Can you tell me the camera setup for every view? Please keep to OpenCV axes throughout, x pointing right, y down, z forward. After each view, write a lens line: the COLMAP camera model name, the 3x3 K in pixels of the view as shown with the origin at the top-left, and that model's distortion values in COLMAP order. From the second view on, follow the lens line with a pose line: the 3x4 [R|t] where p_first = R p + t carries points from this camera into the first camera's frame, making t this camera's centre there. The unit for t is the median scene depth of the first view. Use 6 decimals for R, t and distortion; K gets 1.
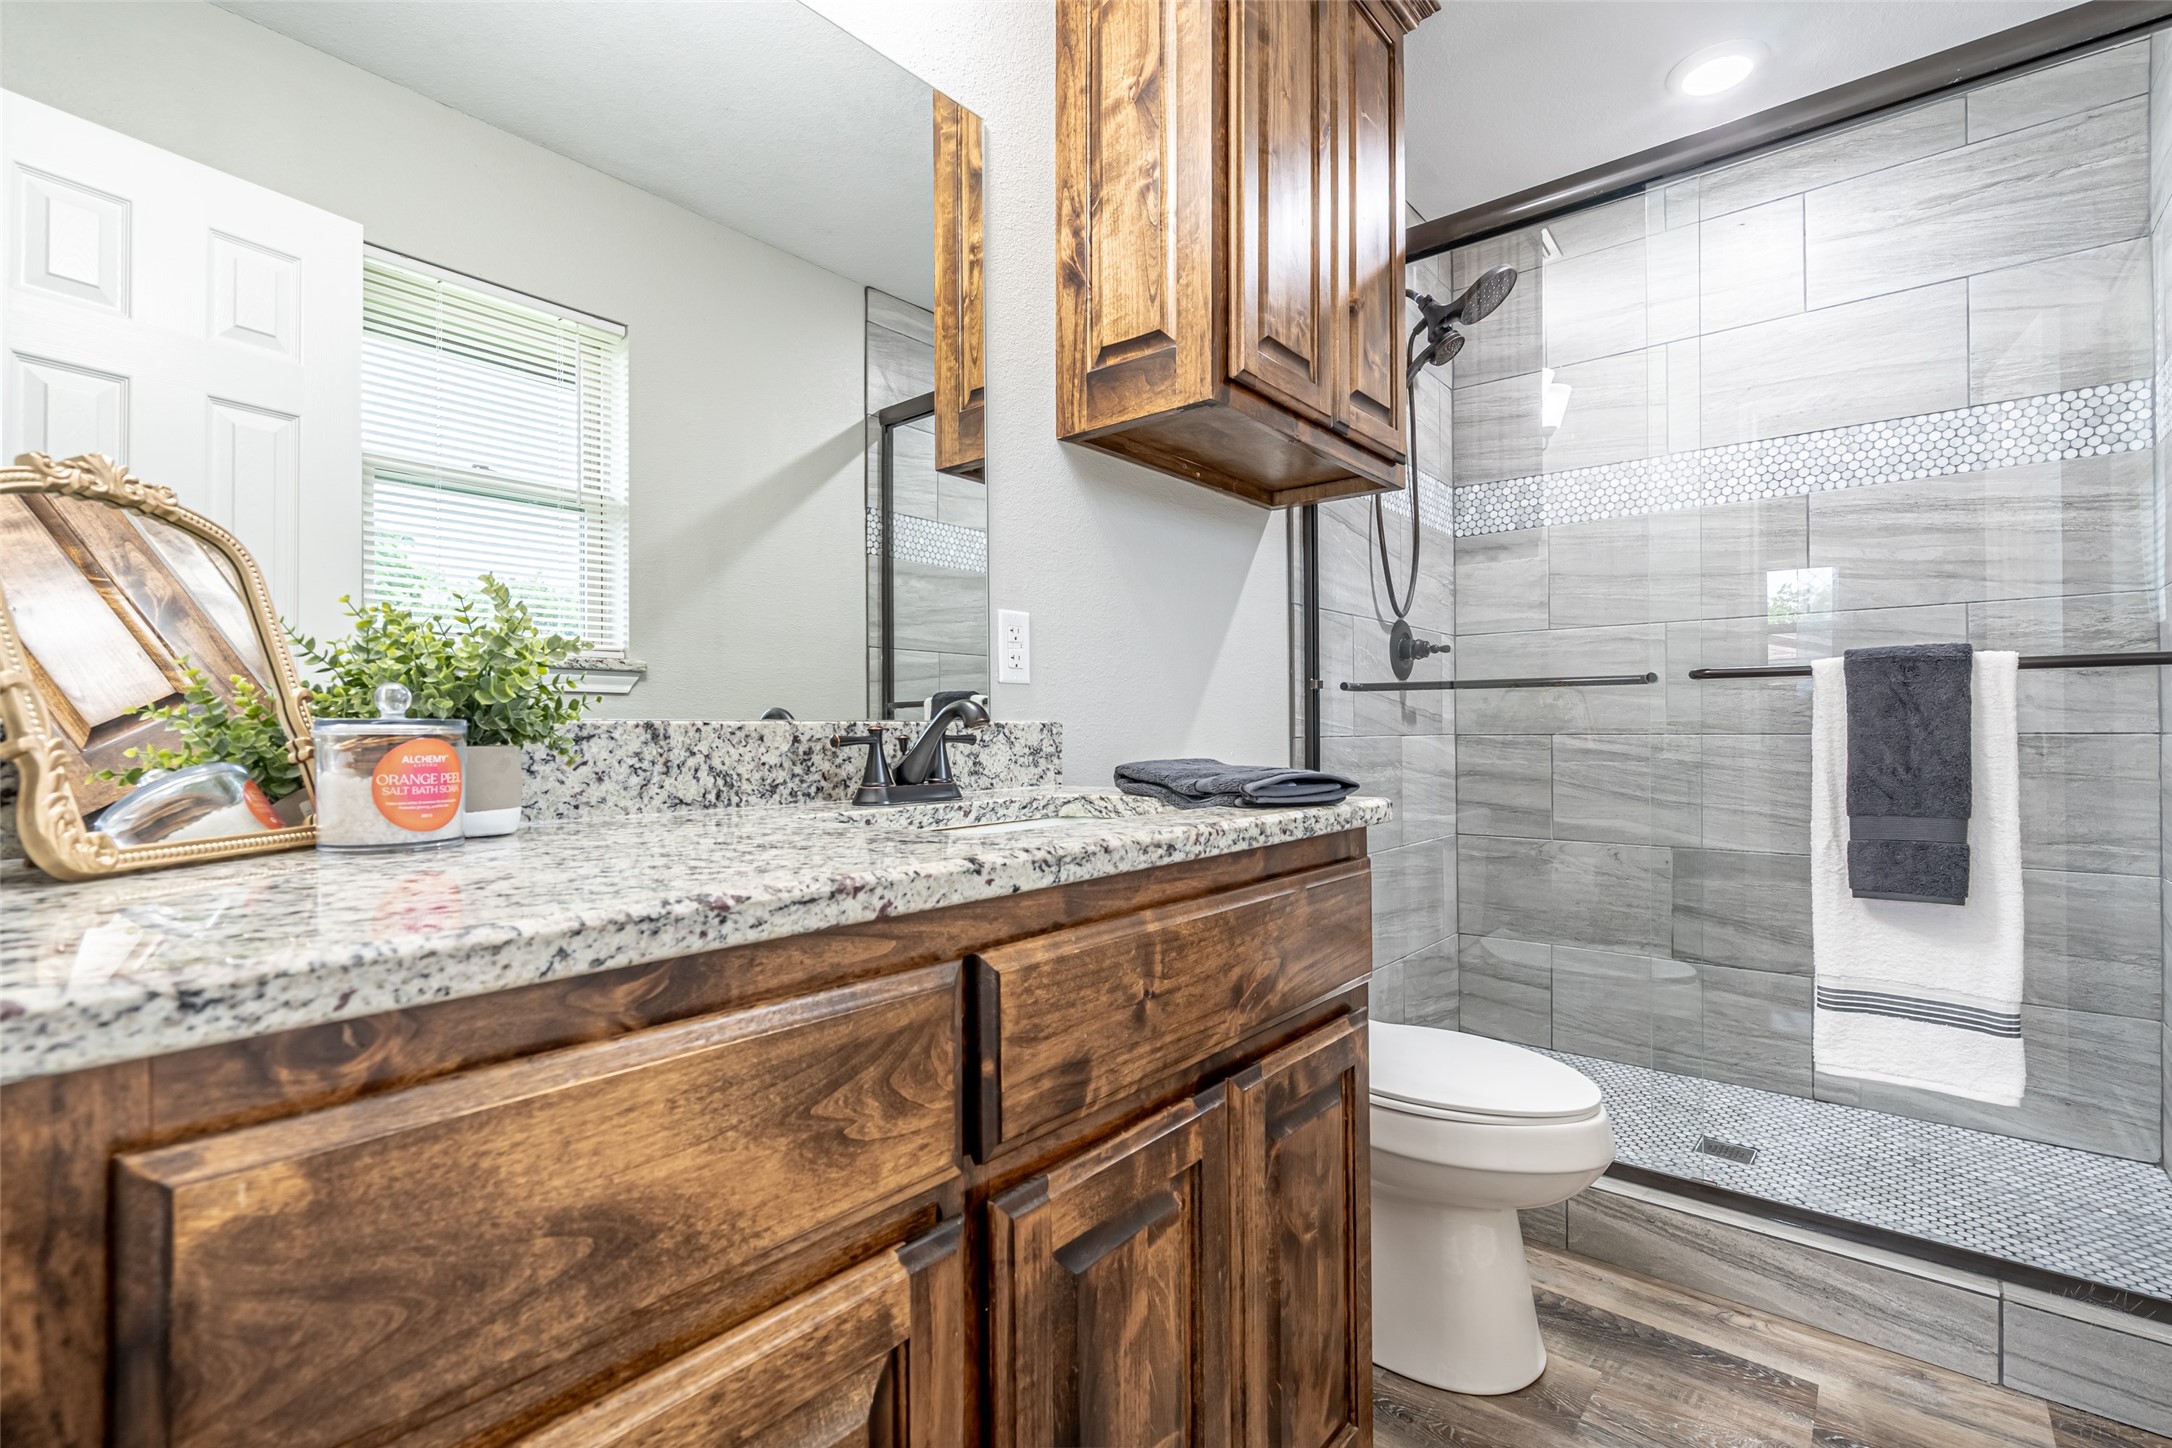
lens RADIAL K [[995.3, 0, 1098.8], [0, 995.3, 726.3], [0, 0, 1]] dist [-0.024016, 0.010935]
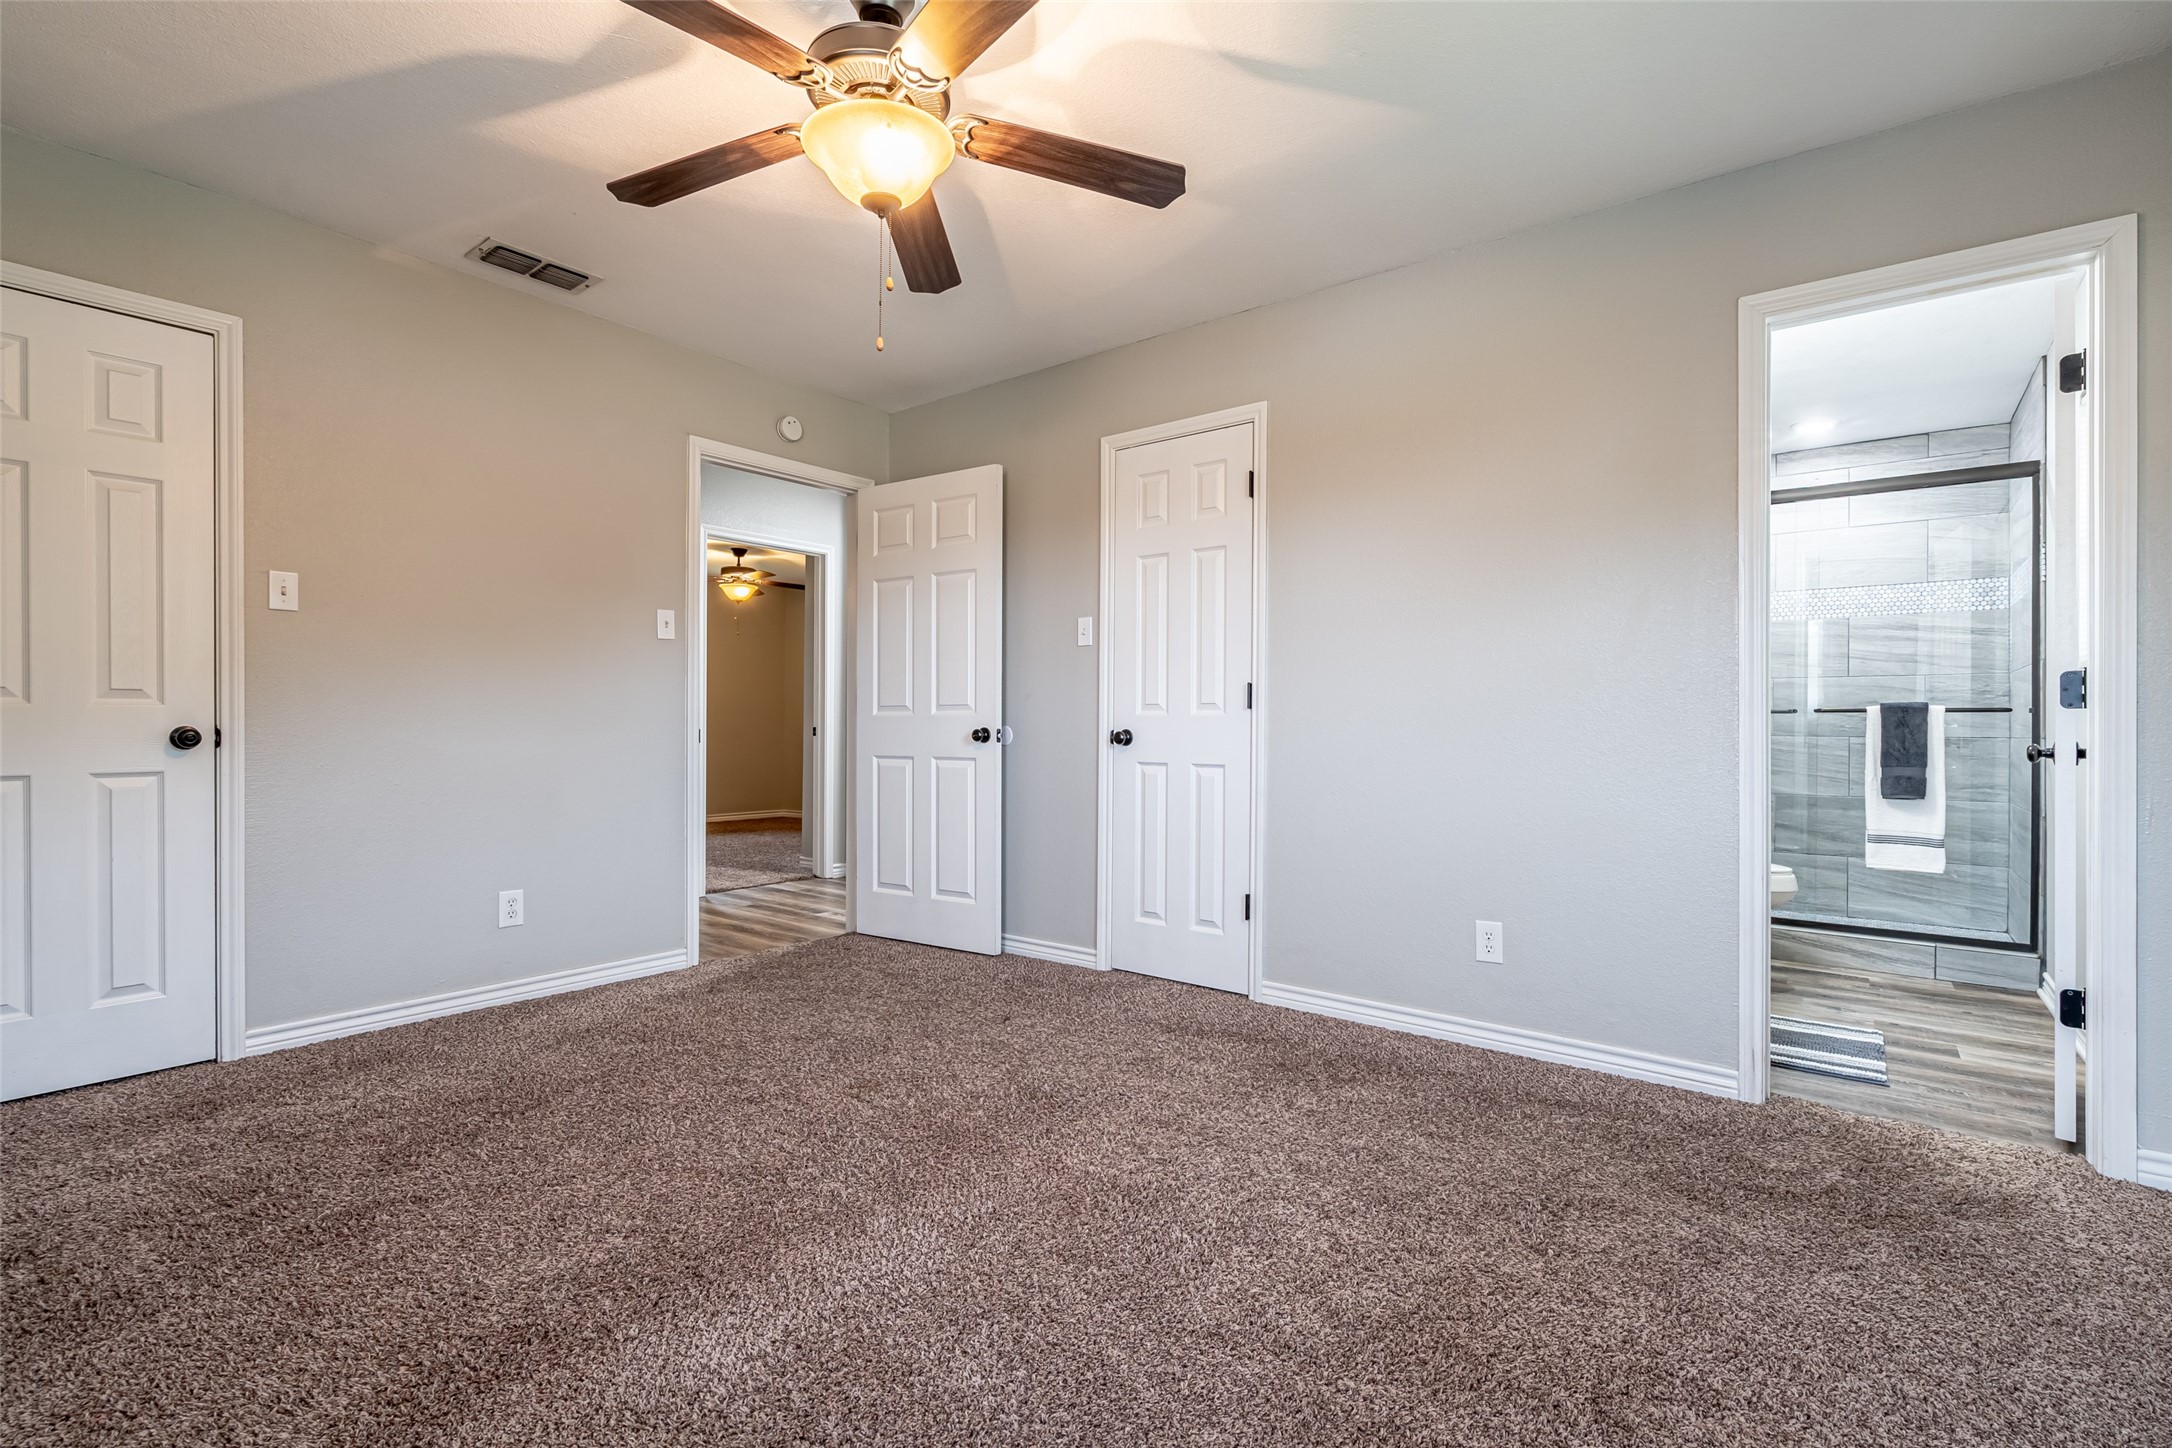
lens RADIAL K [[995.3, 0, 1070.6], [0, 995.3, 730.2], [0, 0, 1]] dist [-0.024016, 0.010935]
pose [[0.999854, 0.012730, 0.011369, -1.275248], [-0.012756, 0.999916, 0.002224, 0.013306], [-0.011339, -0.002369, 0.999933, -1.425216]]
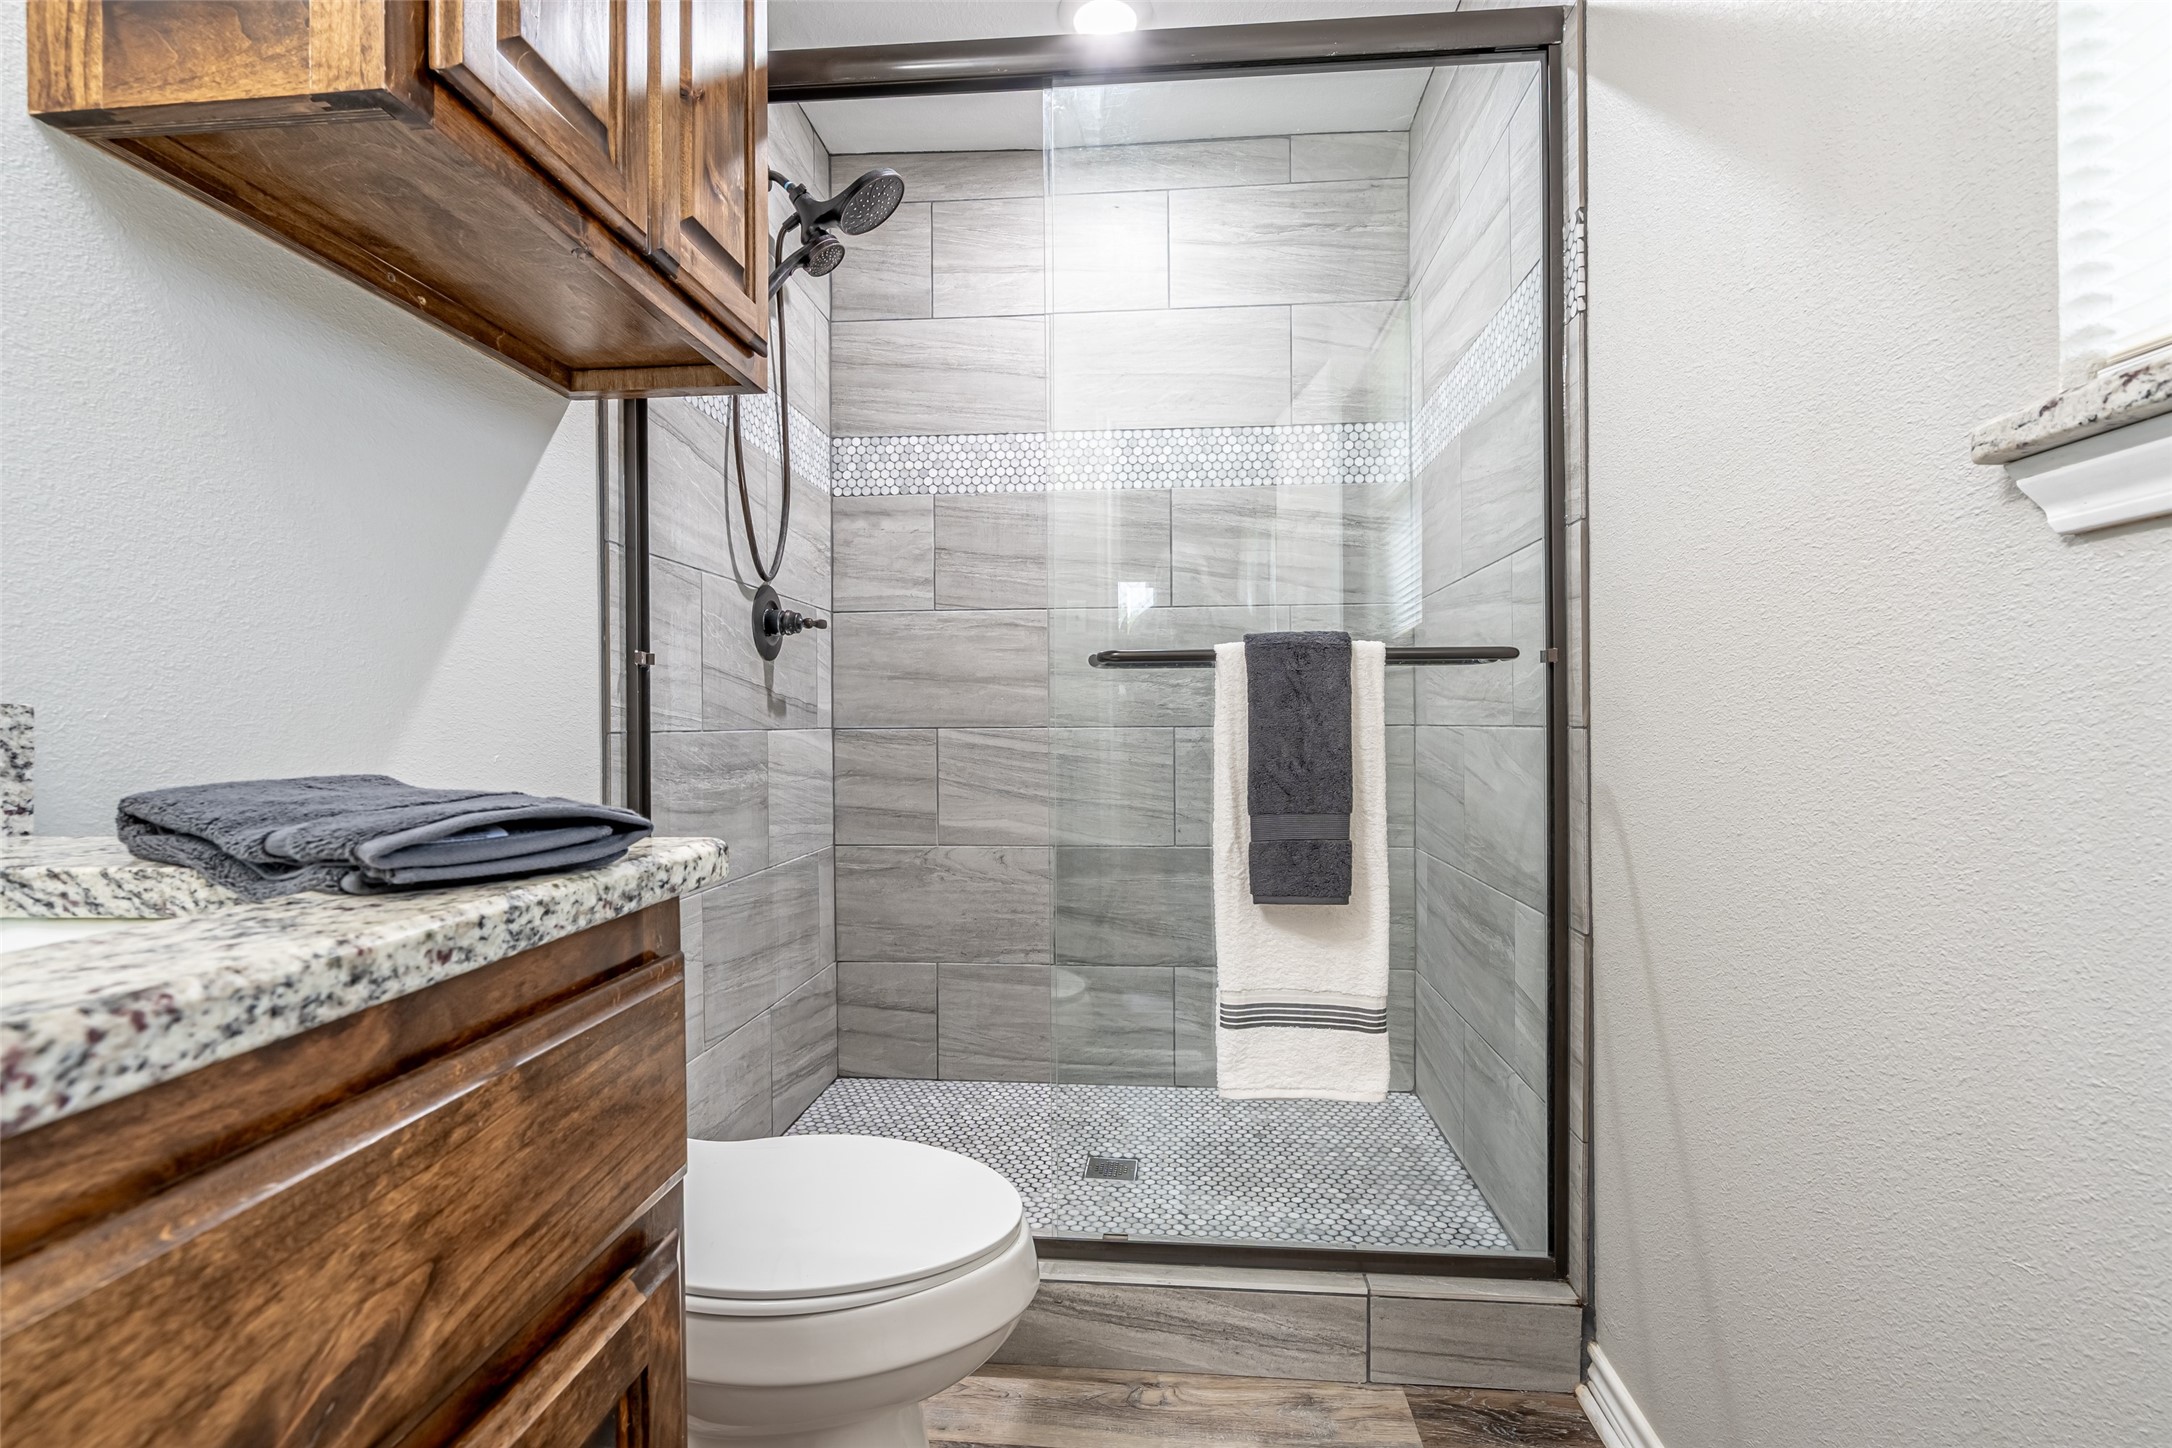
lens RADIAL K [[995.3, 0, 1051.4], [0, 995.3, 724.4], [0, 0, 1]] dist [-0.024016, 0.010935]
pose [[0.846479, -0.001711, 0.532419, 0.103563], [0.000046, 0.999995, 0.003139, 0.003186], [-0.532421, -0.002633, 0.846475, 0.286284]]
